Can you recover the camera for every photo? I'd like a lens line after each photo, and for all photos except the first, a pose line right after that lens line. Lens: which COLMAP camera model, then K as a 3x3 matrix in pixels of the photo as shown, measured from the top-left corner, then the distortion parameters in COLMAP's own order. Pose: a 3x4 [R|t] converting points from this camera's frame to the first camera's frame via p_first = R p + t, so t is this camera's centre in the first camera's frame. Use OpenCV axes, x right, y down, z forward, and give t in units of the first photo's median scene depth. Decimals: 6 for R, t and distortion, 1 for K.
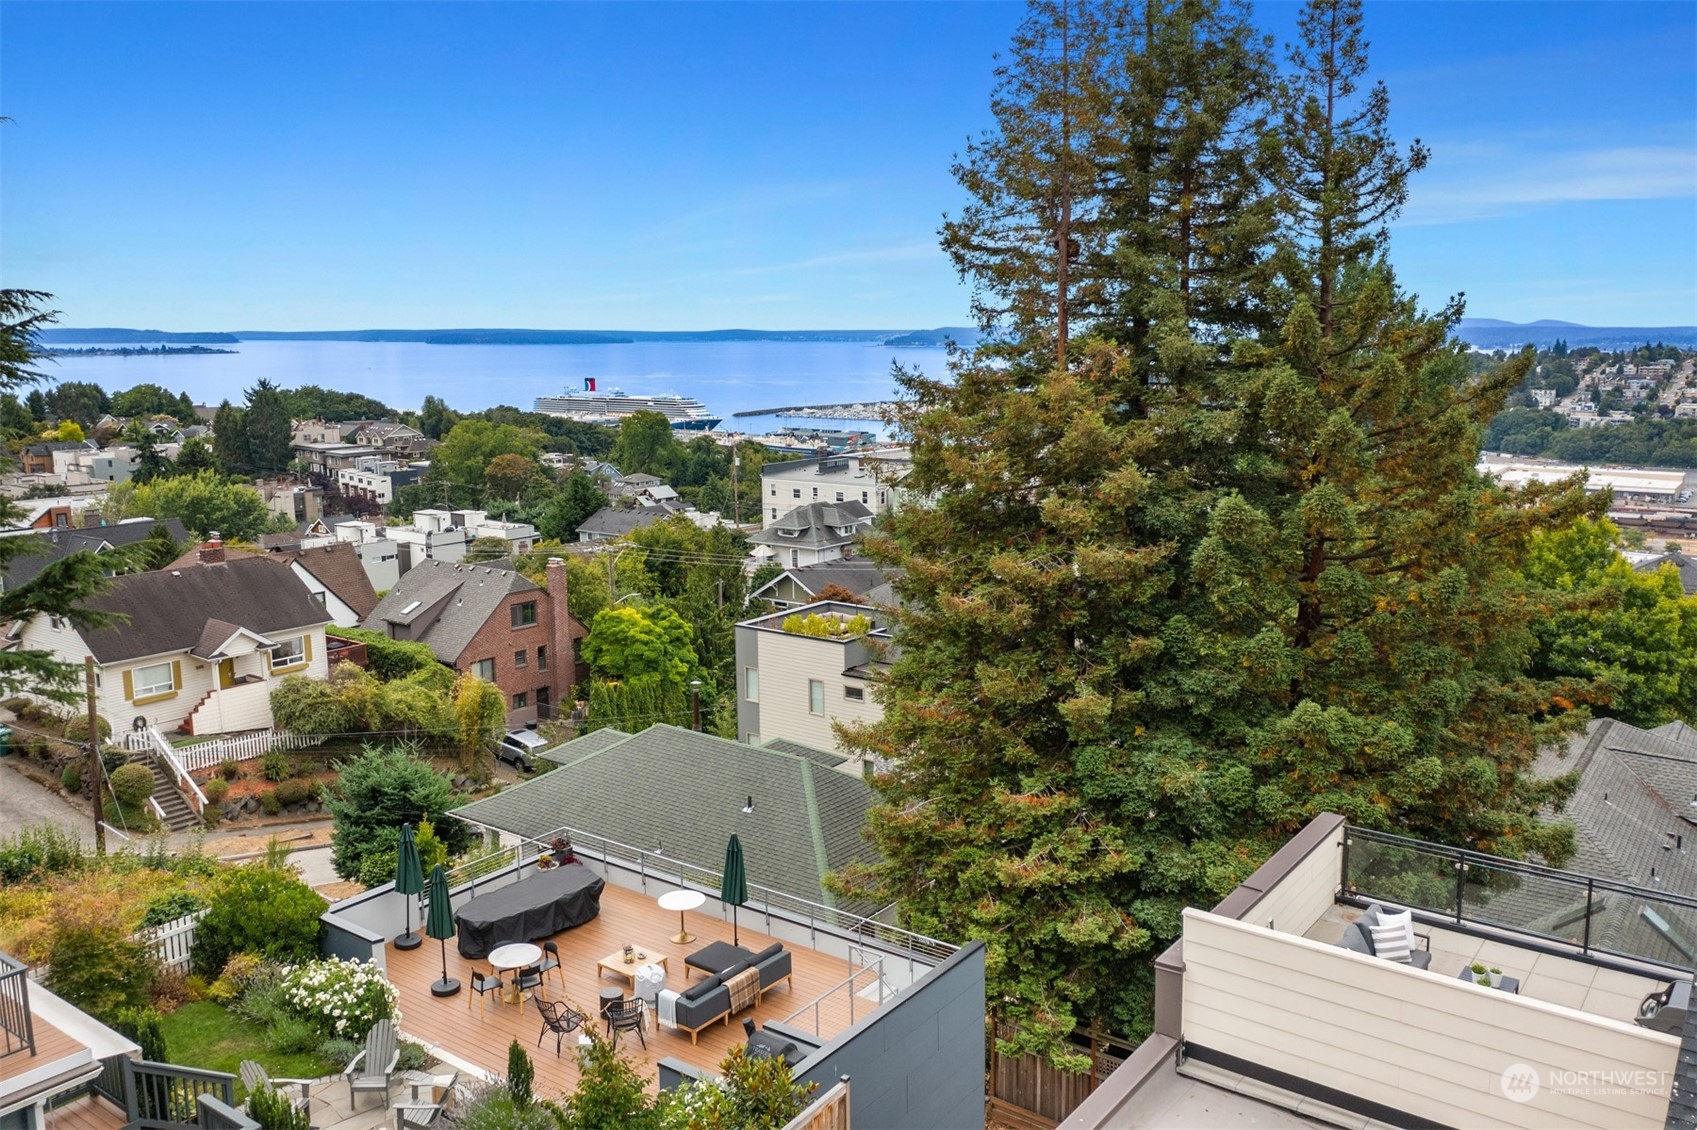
lens RADIAL K [[1250.1, 0, 850.6], [0, 1250.1, 487.2], [0, 0, 1]] dist [-0.001238, 0.005521]
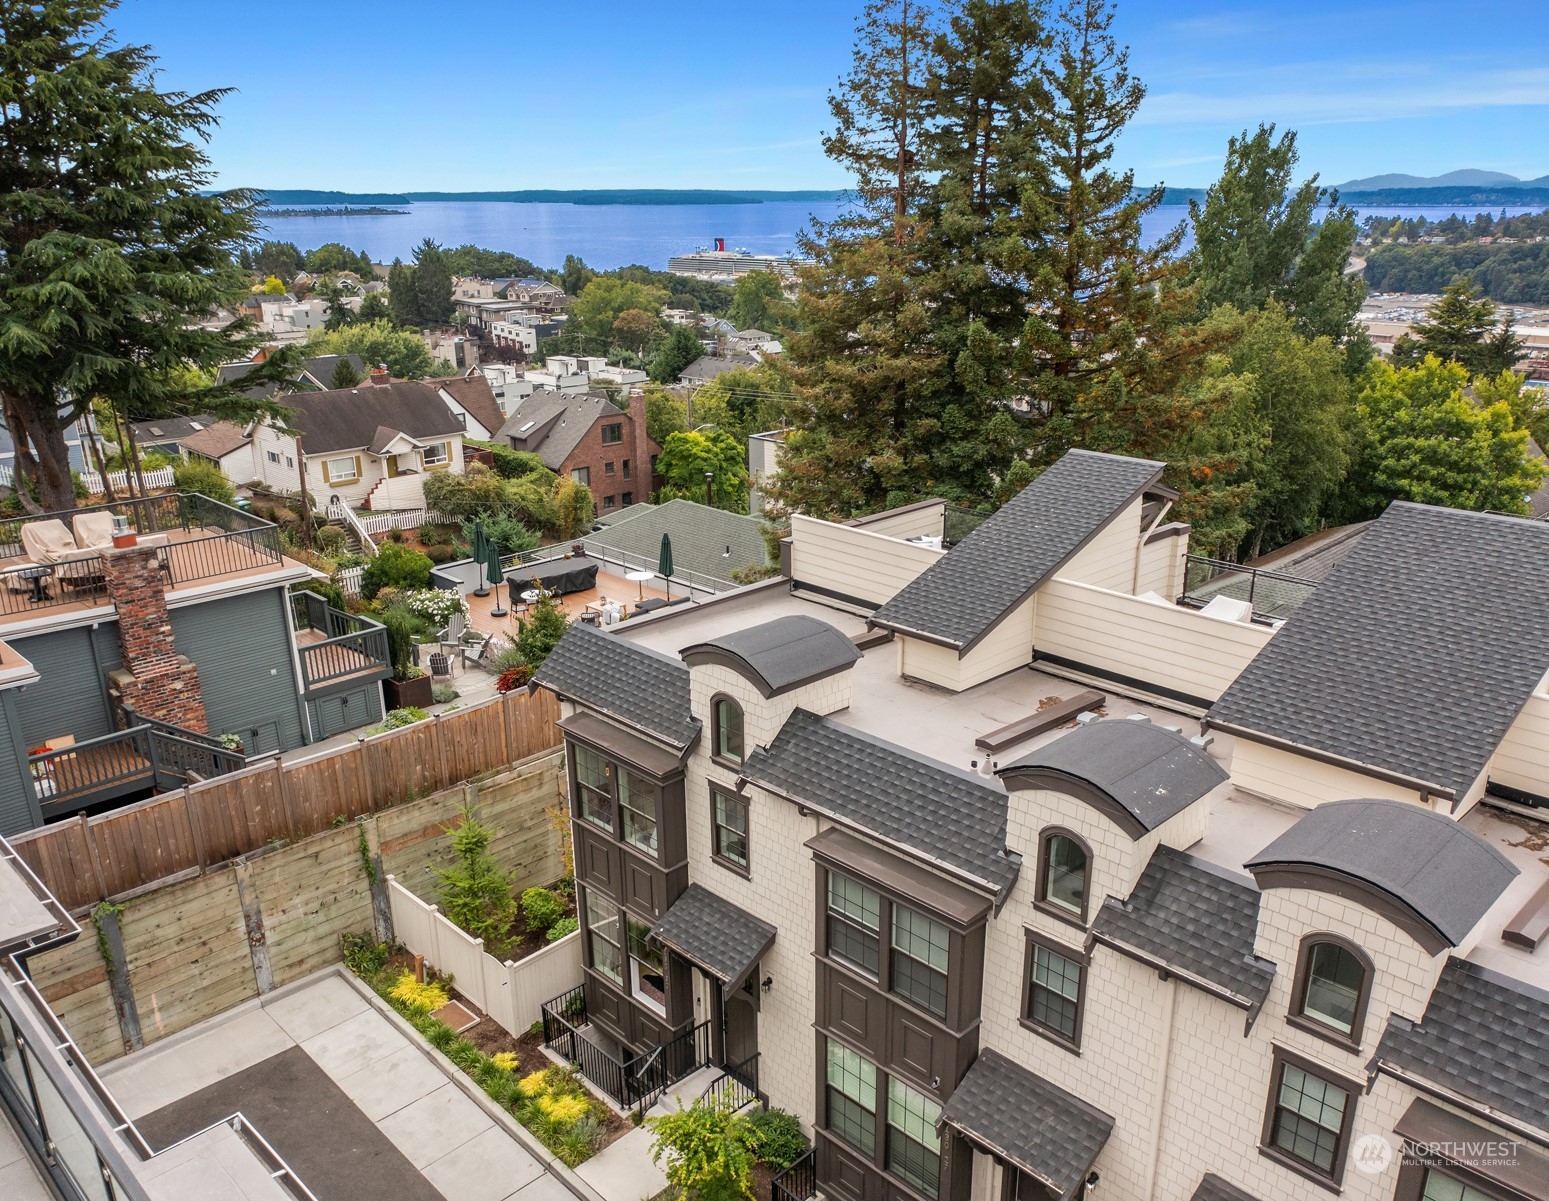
lens RADIAL K [[1245.1, 0, 774.5], [0, 1245.1, 600.5], [0, 0, 1]] dist [-0.003516, 0.001016]
pose [[0.982979, 0.052951, -0.175923, 0.081733], [-0.017626, 0.980329, 0.196580, 0.010432], [0.182872, -0.190133, 0.964576, -0.134765]]
